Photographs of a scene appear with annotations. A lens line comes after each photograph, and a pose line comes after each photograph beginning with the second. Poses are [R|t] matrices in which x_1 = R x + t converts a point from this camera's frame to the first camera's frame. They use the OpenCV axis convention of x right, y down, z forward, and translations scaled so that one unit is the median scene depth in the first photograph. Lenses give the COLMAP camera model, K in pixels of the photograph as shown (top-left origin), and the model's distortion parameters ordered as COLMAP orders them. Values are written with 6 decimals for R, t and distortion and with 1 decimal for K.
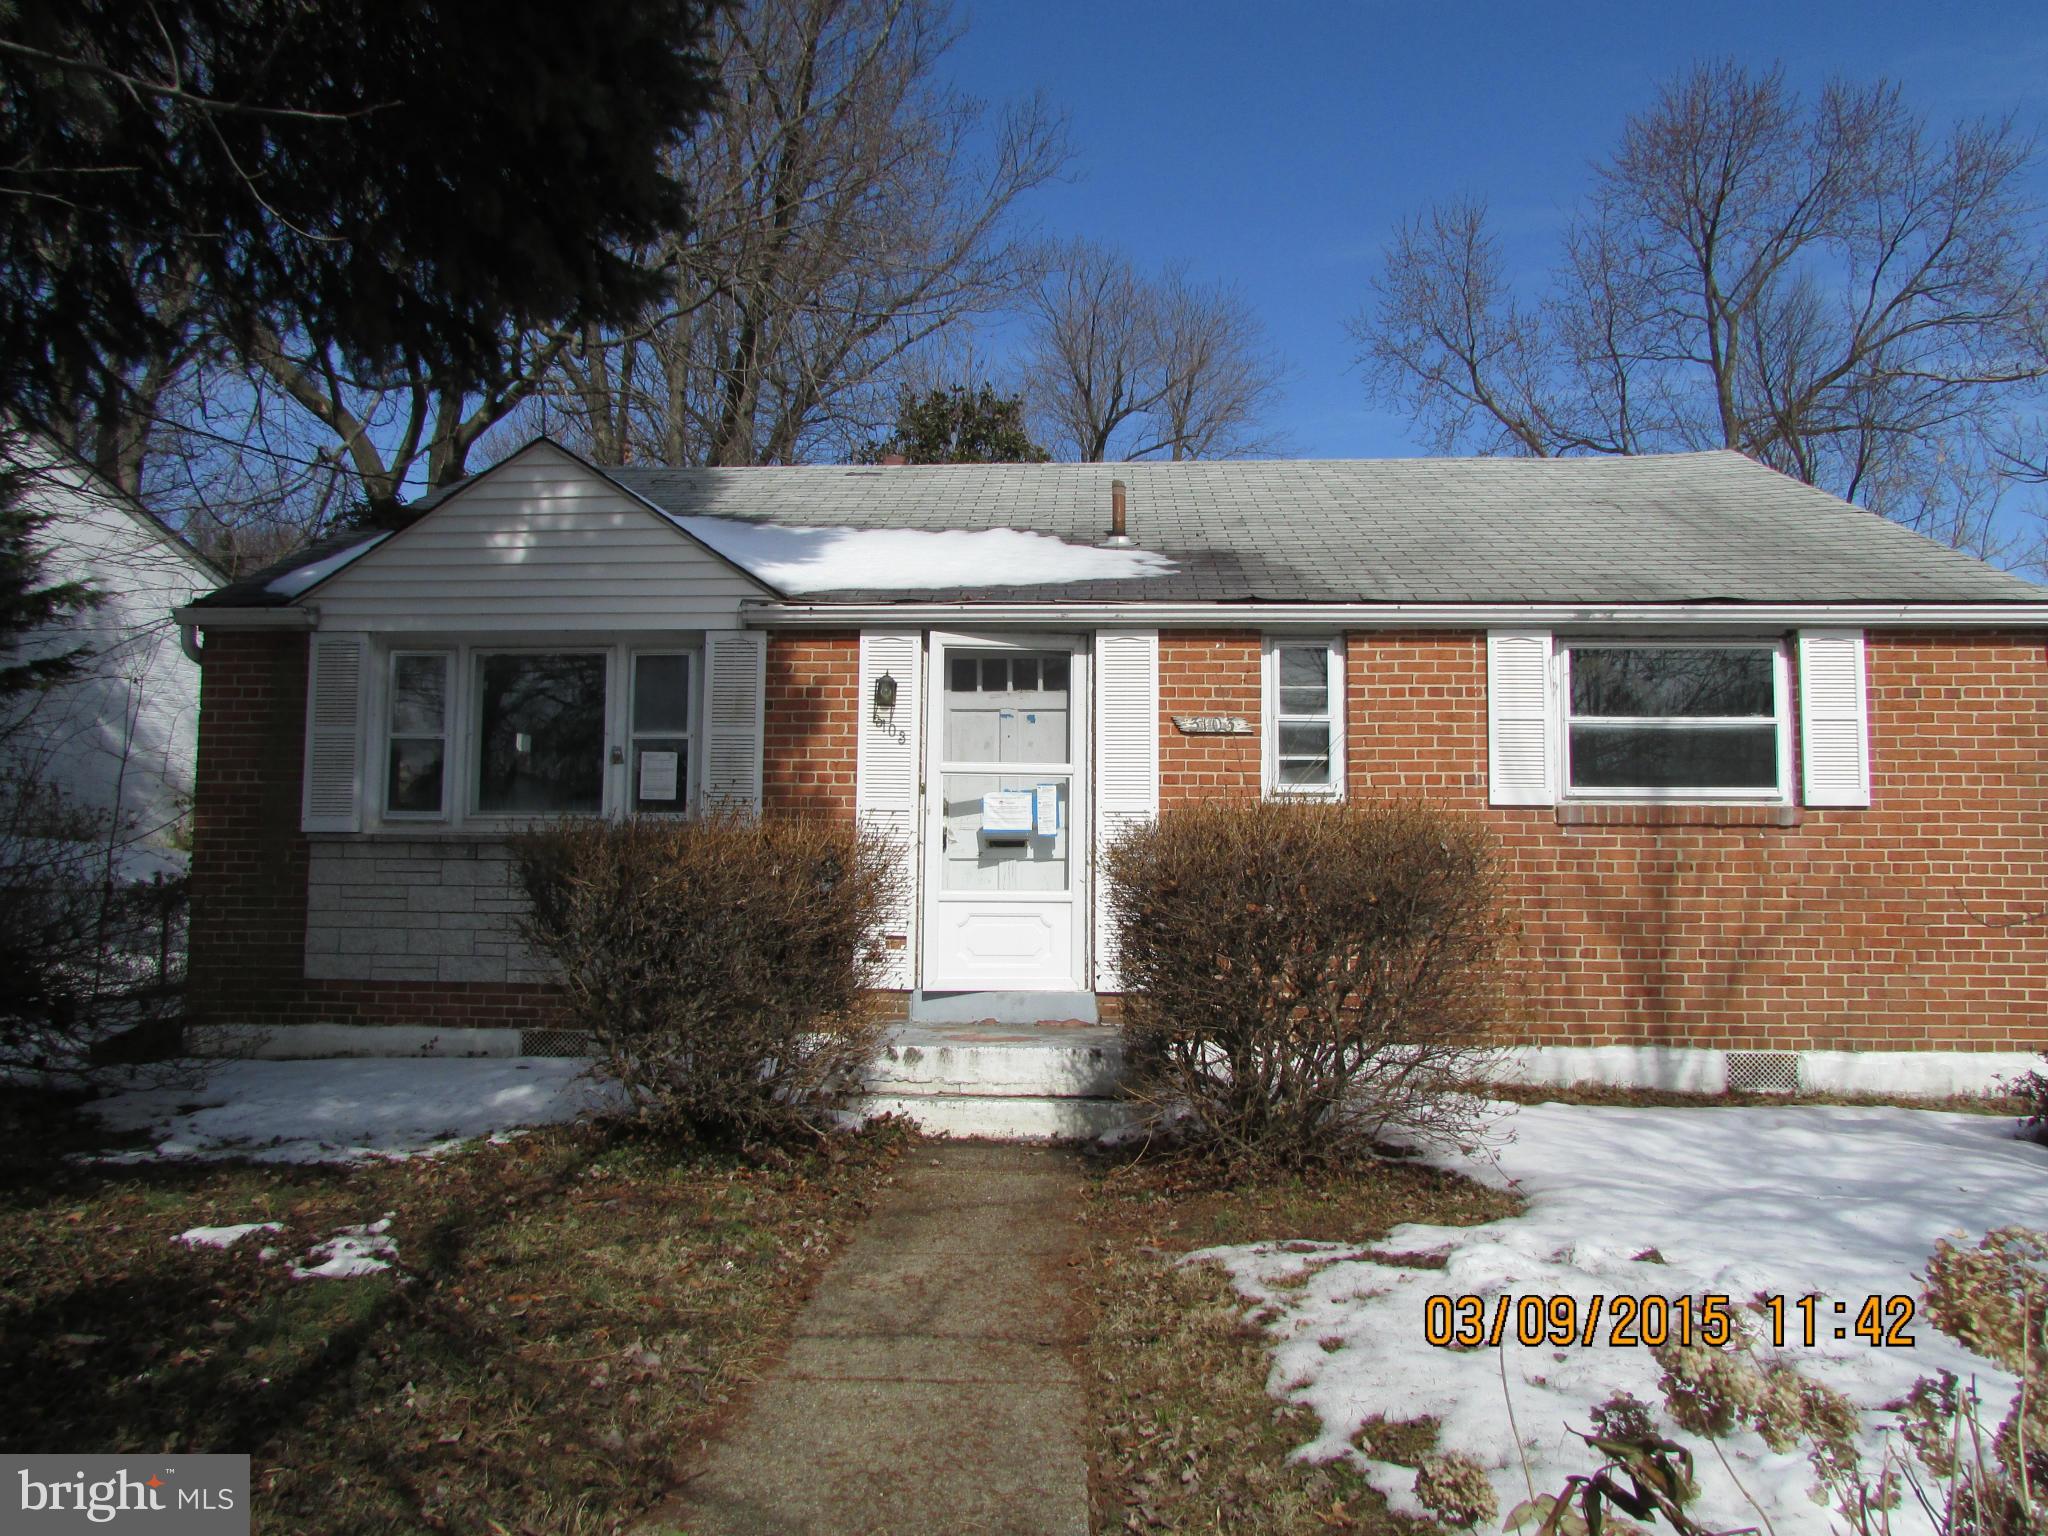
lens RADIAL K [[1457.1, 0, 1024.0], [0, 1457.1, 768.0], [0, 0, 1]] dist [-0.028797, 0.010338]
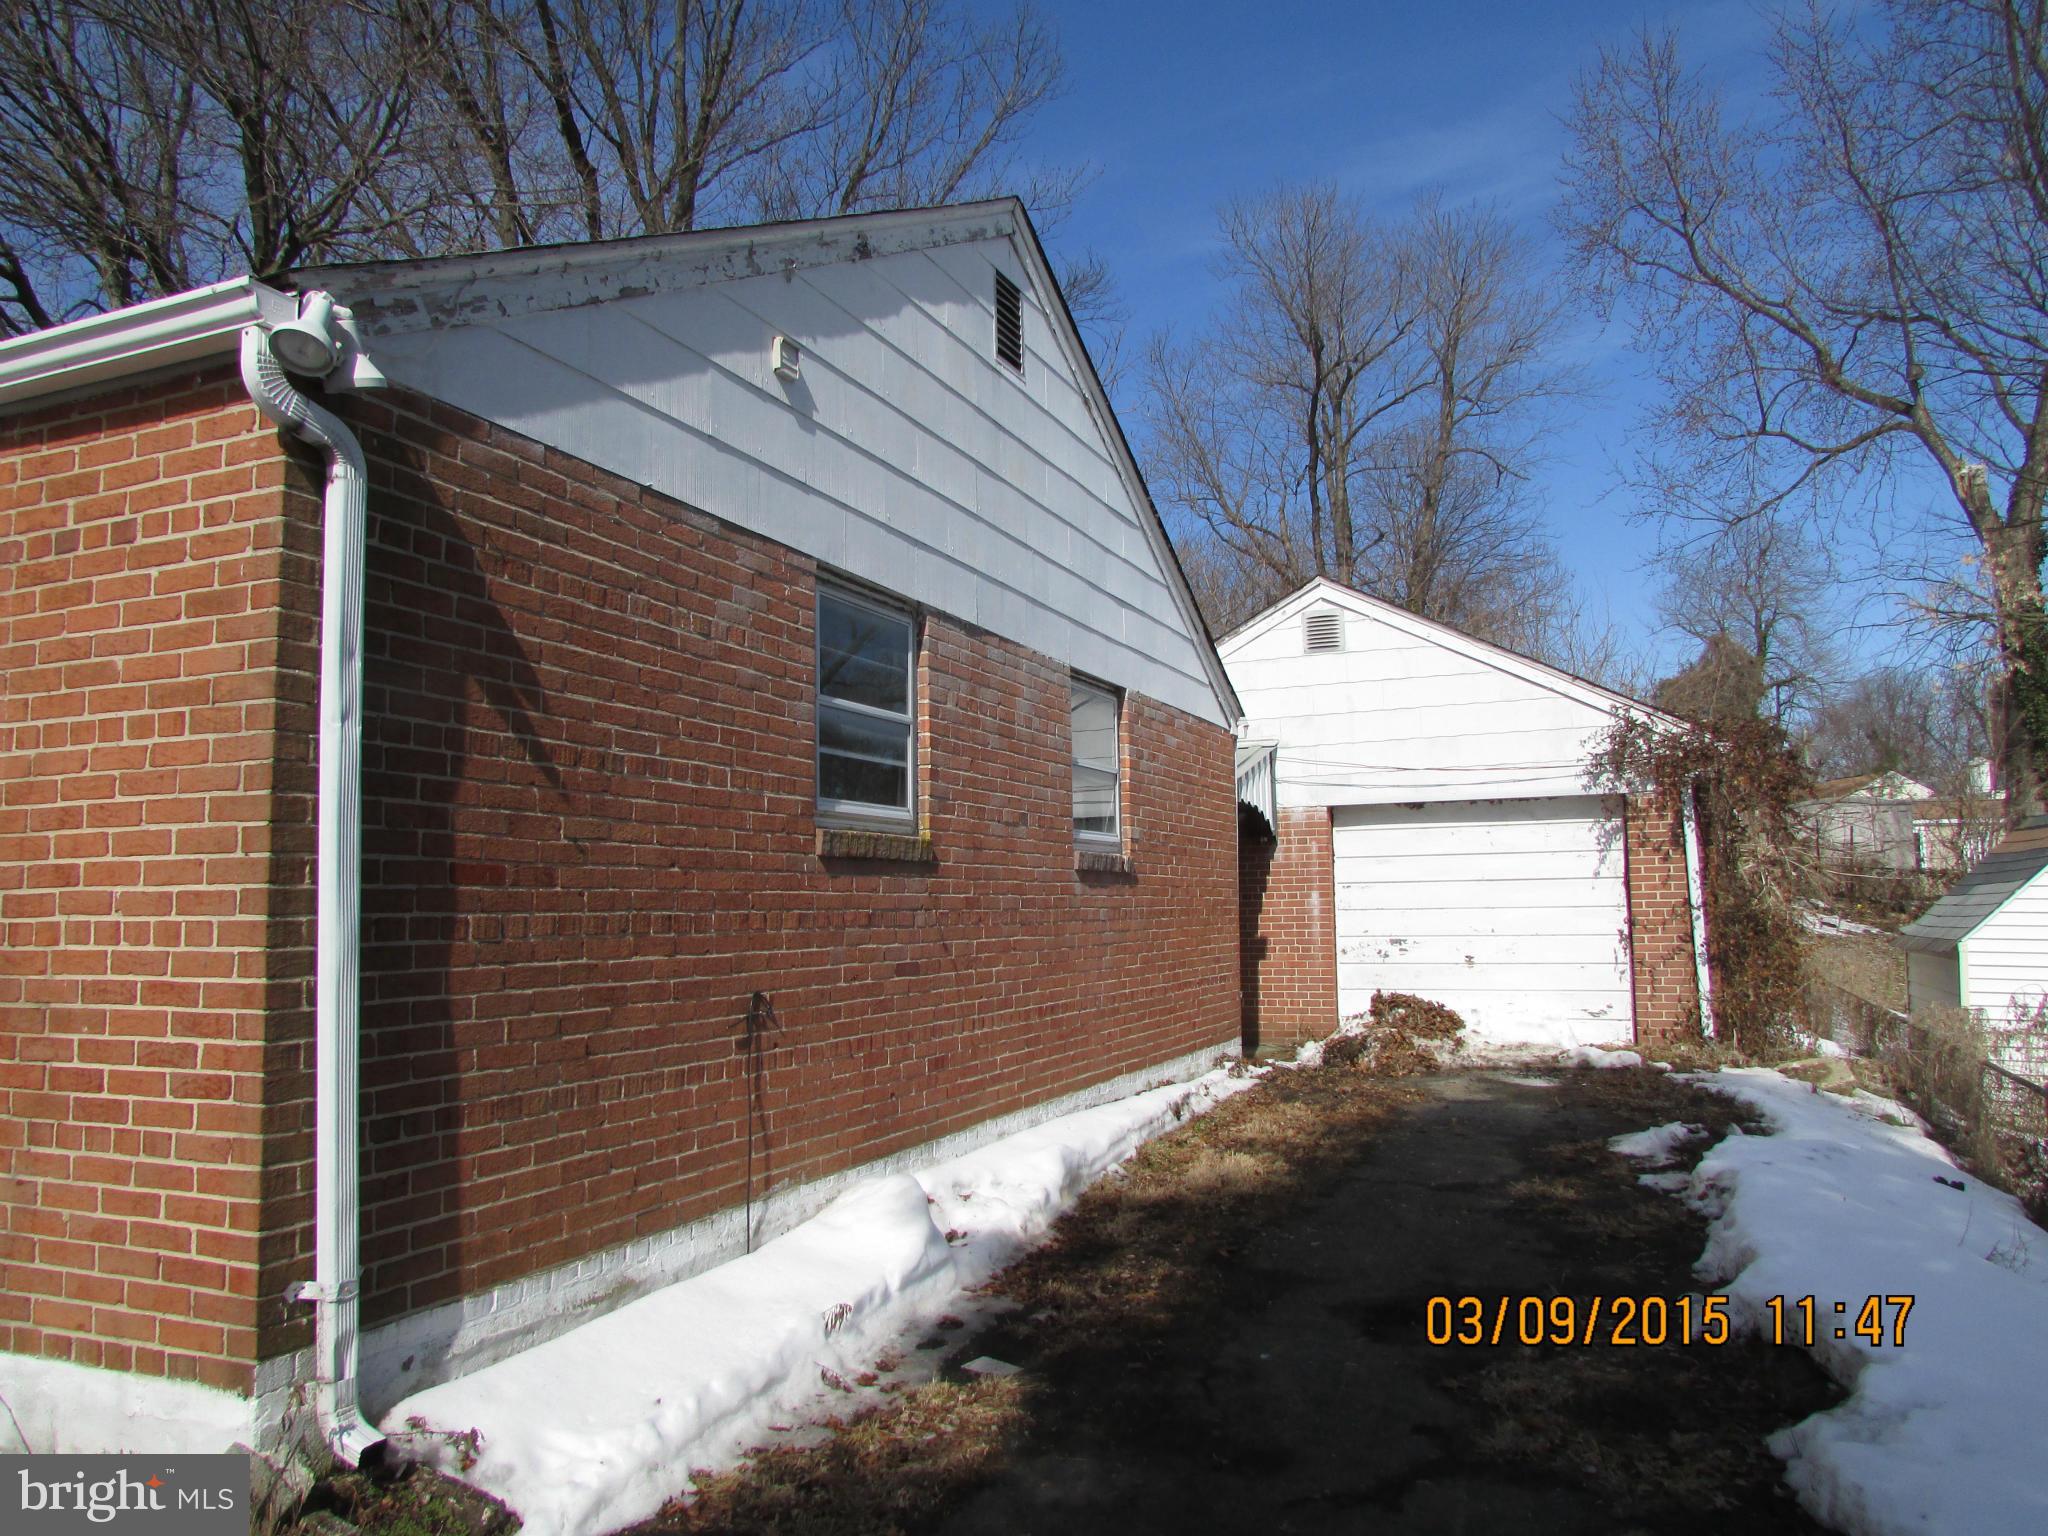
lens RADIAL K [[1457.1, 0, 1024.0], [0, 1457.1, 768.0], [0, 0, 1]] dist [-0.028797, 0.010338]
pose [[0.938844, -0.053998, -0.340083, 1.054109], [0.048729, 0.998523, -0.024021, 0.044107], [0.340878, 0.005980, 0.940088, 0.686148]]
